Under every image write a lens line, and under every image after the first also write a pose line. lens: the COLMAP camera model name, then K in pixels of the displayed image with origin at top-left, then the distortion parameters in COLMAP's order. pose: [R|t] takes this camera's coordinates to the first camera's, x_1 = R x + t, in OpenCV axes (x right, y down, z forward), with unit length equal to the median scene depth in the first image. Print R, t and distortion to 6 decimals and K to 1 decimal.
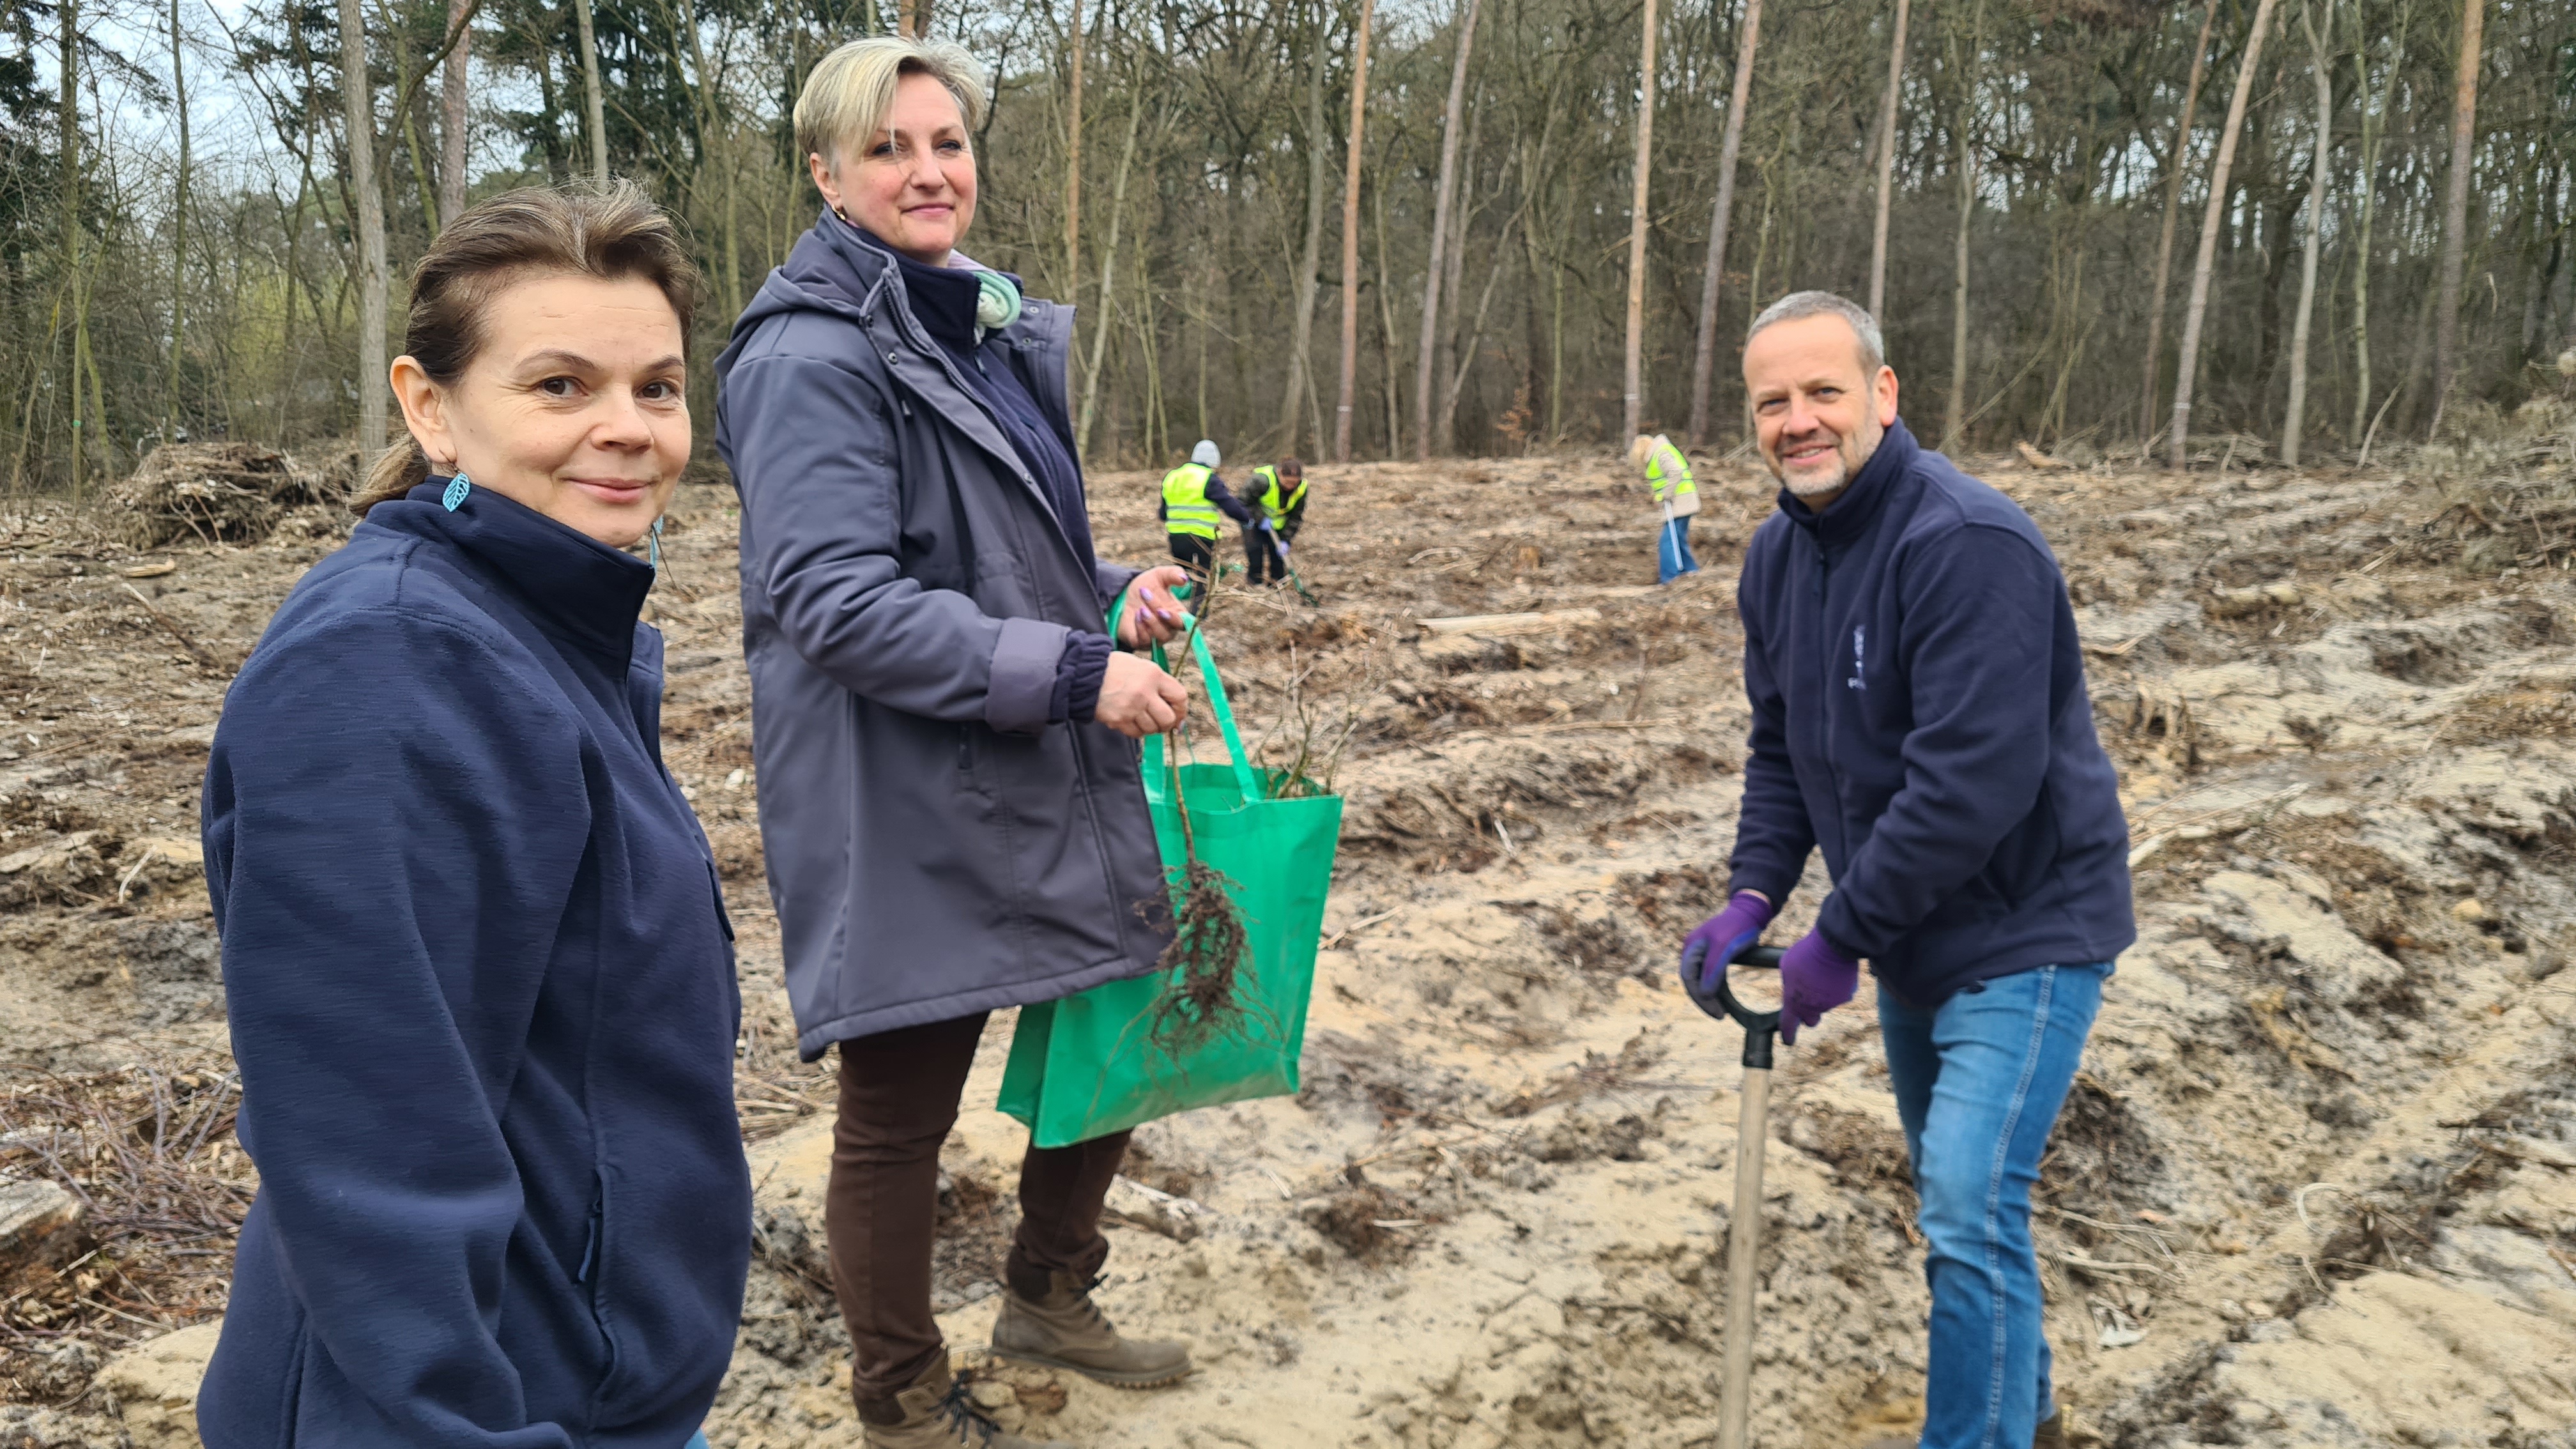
lens RADIAL K [[1951.0, 0, 1294.1], [0, 1951.0, 715.4], [0, 0, 1]] dist [0.051444, -0.029114]
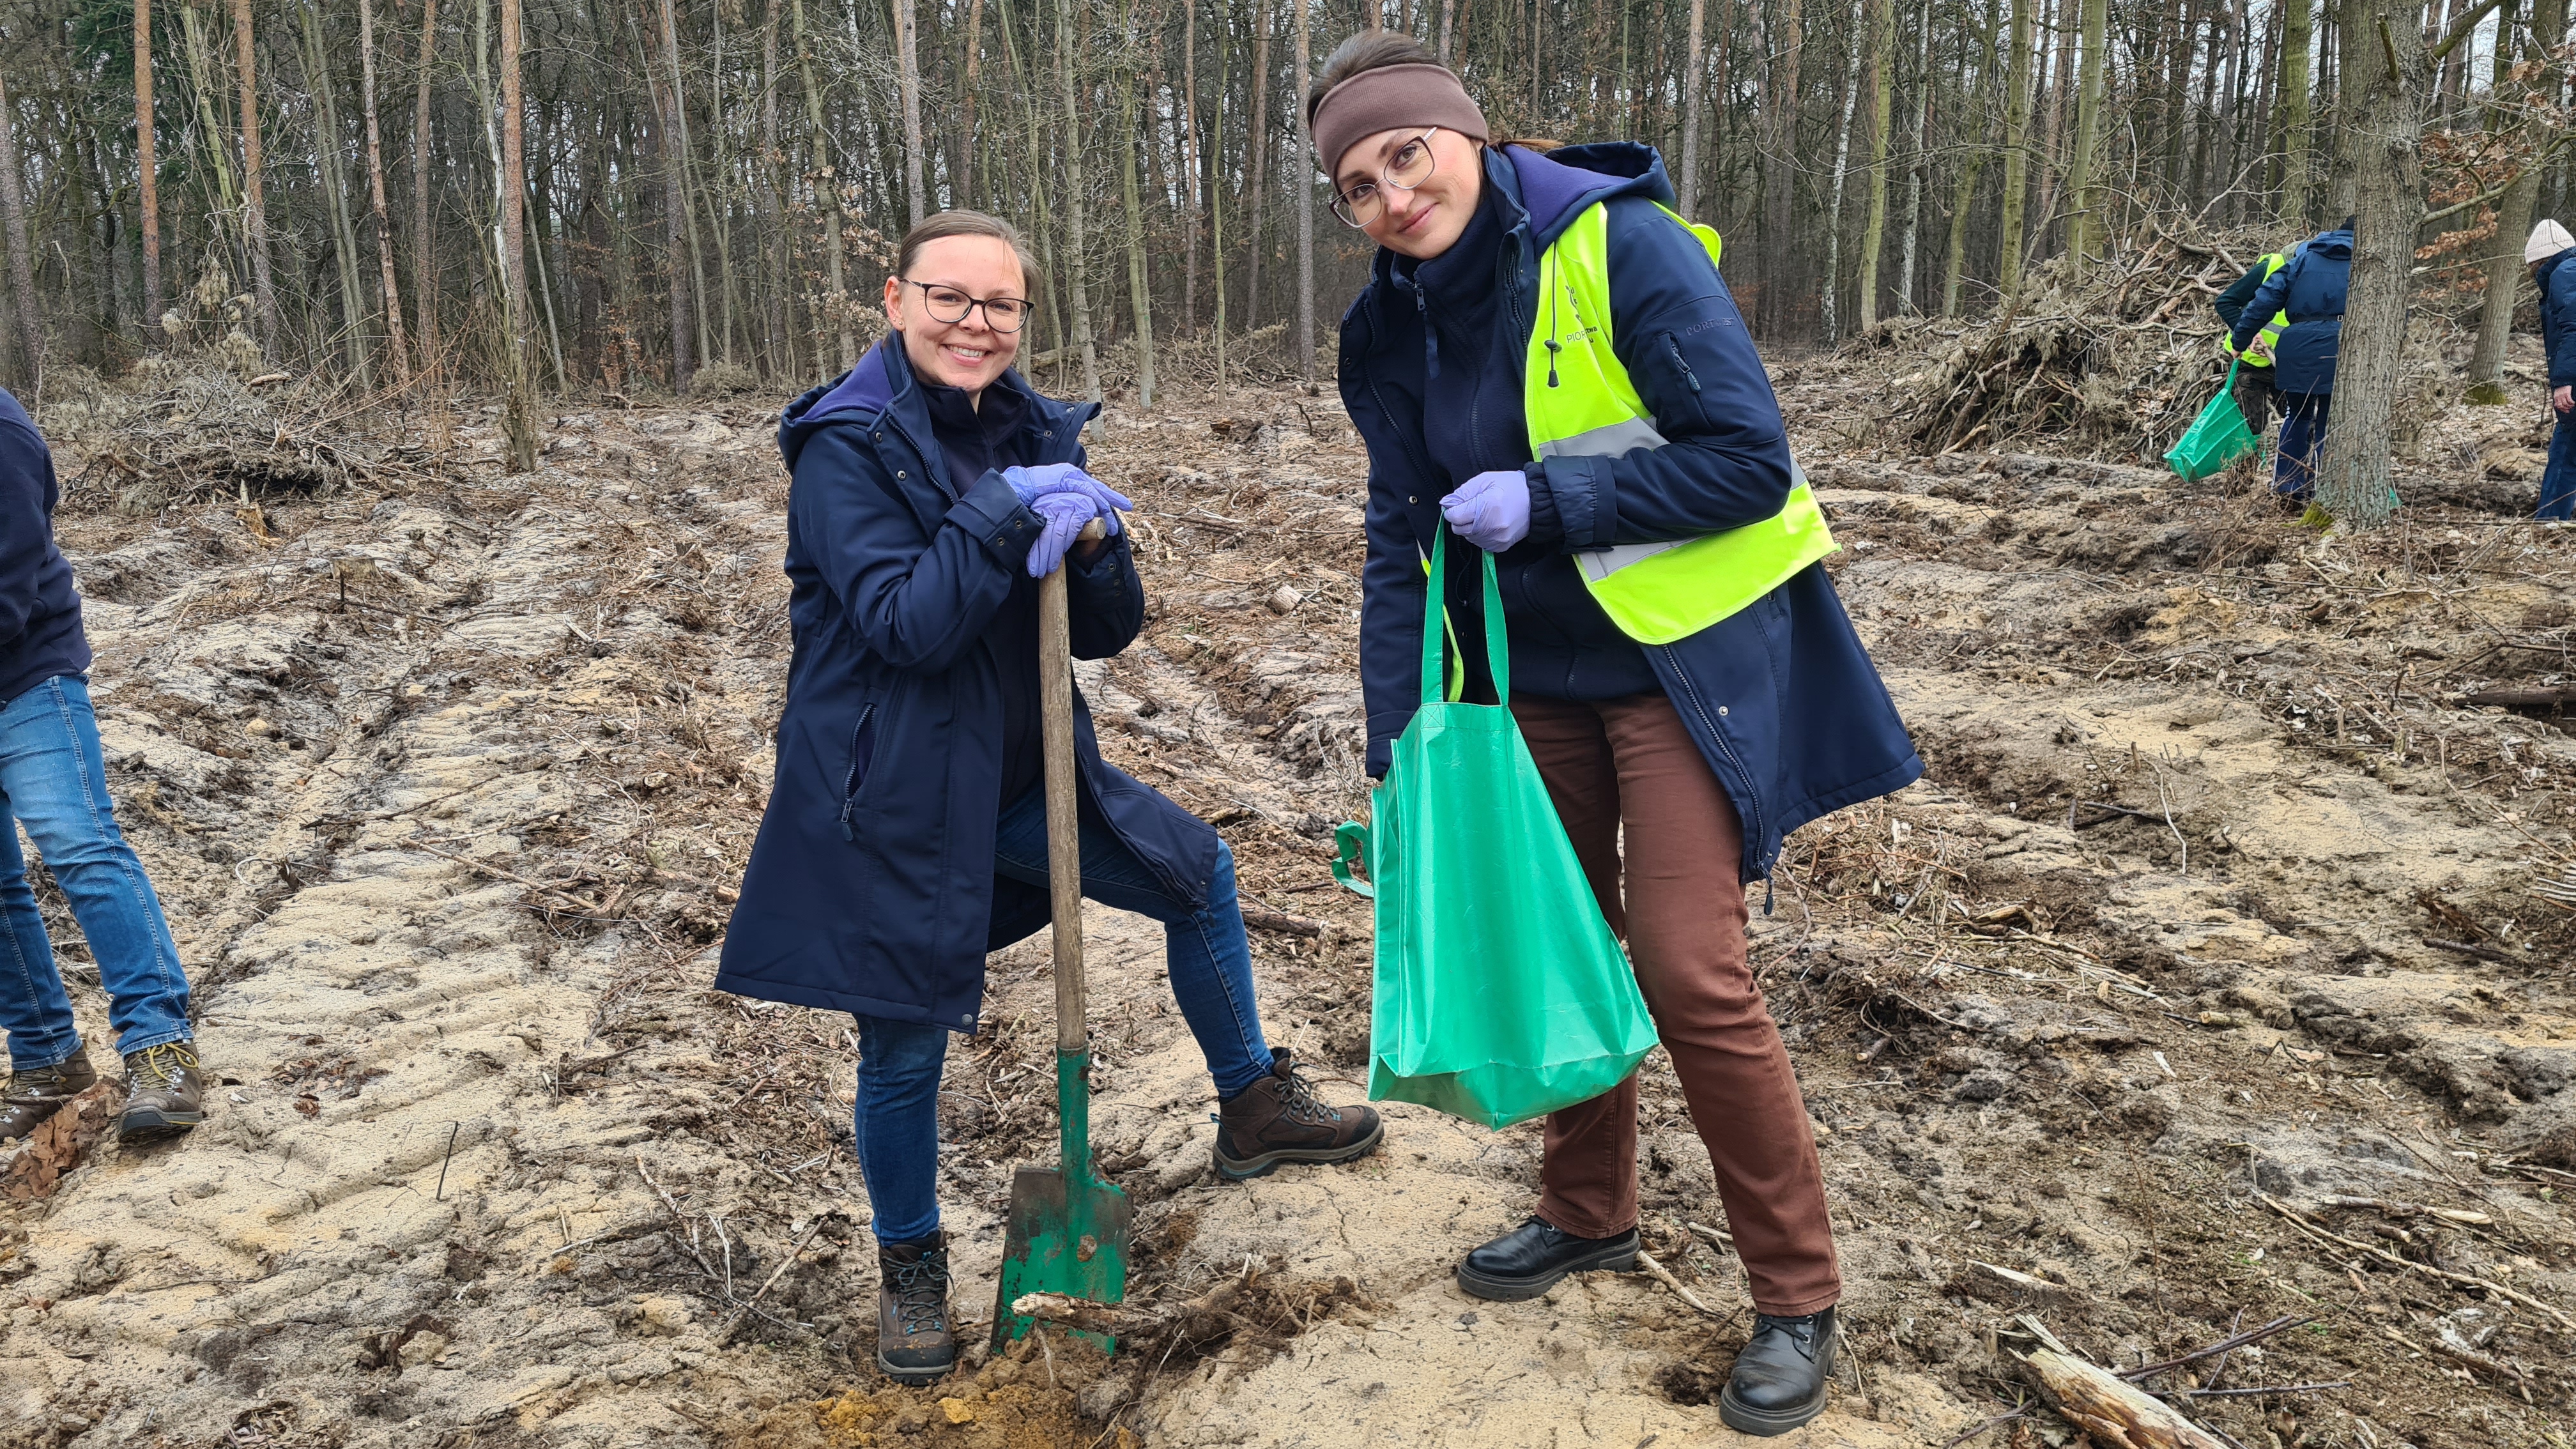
lens RADIAL K [[1951.0, 0, 1287.8], [0, 1951.0, 718.3], [0, 0, 1]] dist [0.051444, -0.029114]
pose [[0.470381, -0.170445, 0.865847, -0.200009], [0.156679, 0.981712, 0.108136, 0.059246], [-0.868443, 0.084795, 0.488484, -0.206261]]
